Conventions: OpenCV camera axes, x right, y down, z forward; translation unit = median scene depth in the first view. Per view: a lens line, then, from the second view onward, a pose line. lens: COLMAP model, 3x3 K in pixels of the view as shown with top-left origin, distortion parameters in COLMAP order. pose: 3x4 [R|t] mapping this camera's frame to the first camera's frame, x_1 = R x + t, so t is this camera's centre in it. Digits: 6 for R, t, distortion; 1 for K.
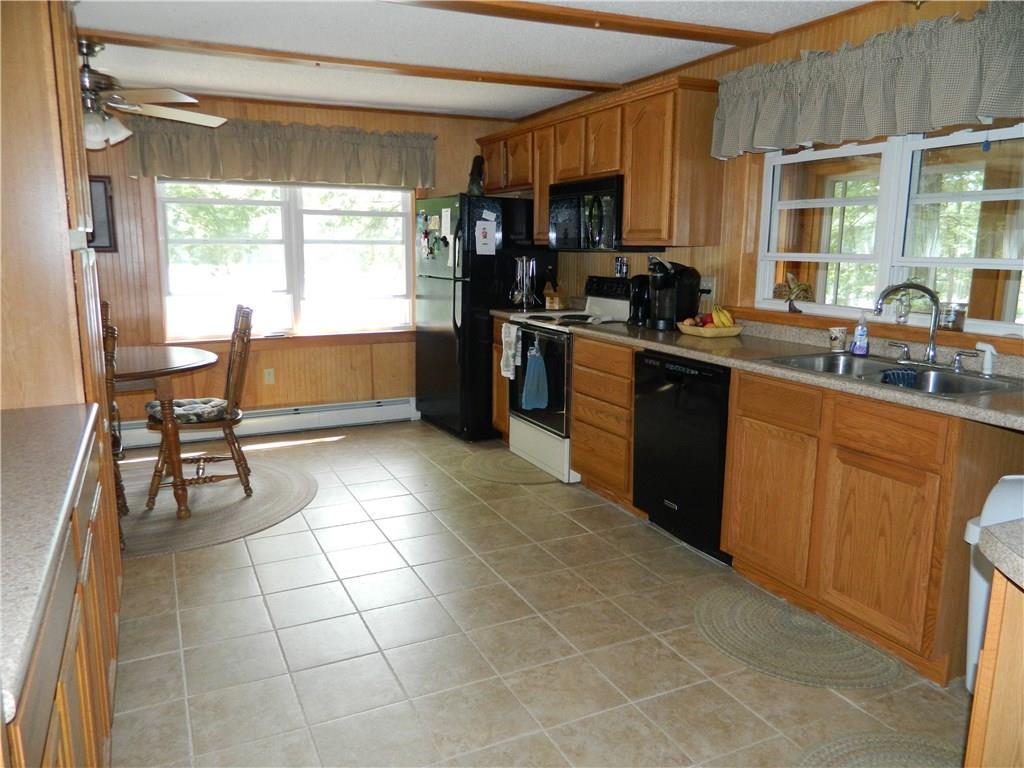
lens RADIAL K [[760.1, 0, 516.4], [0, 760.1, 380.5], [0, 0, 1]] dist [0.001824, 0.000063]
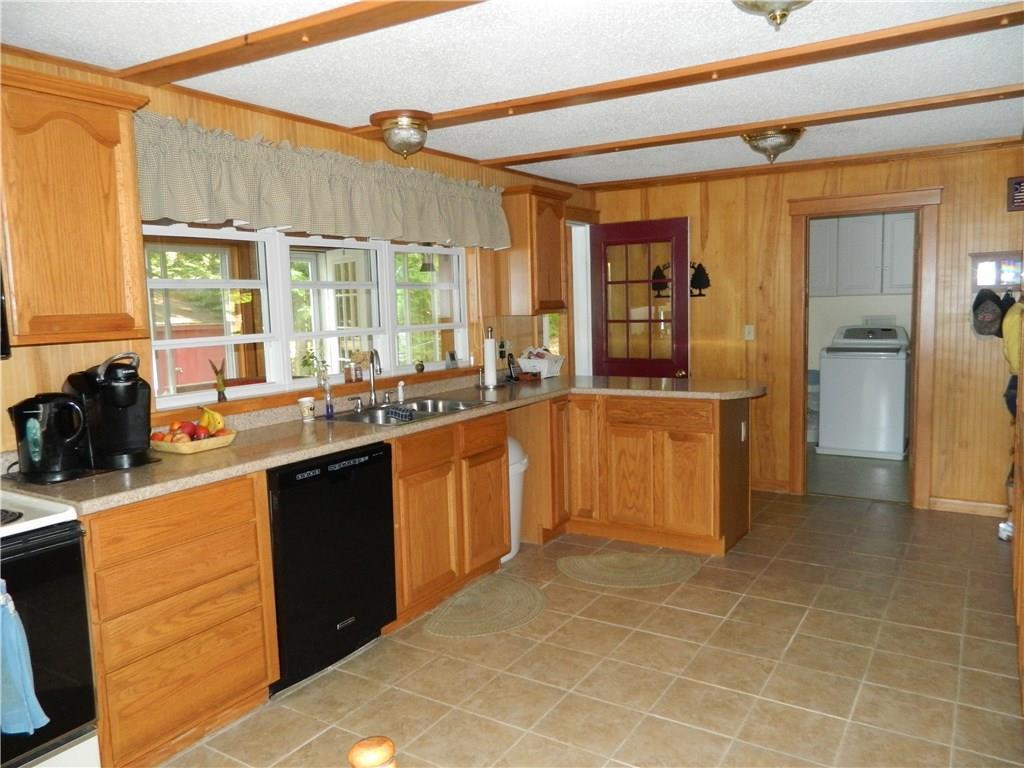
lens RADIAL K [[760.1, 0, 512.6], [0, 760.1, 391.8], [0, 0, 1]] dist [0.001824, 0.000063]
pose [[-0.511528, -0.101338, 0.853270, -0.602253], [0.189196, 0.955368, 0.226885, -0.247145], [-0.838179, 0.277493, -0.469525, 1.162818]]
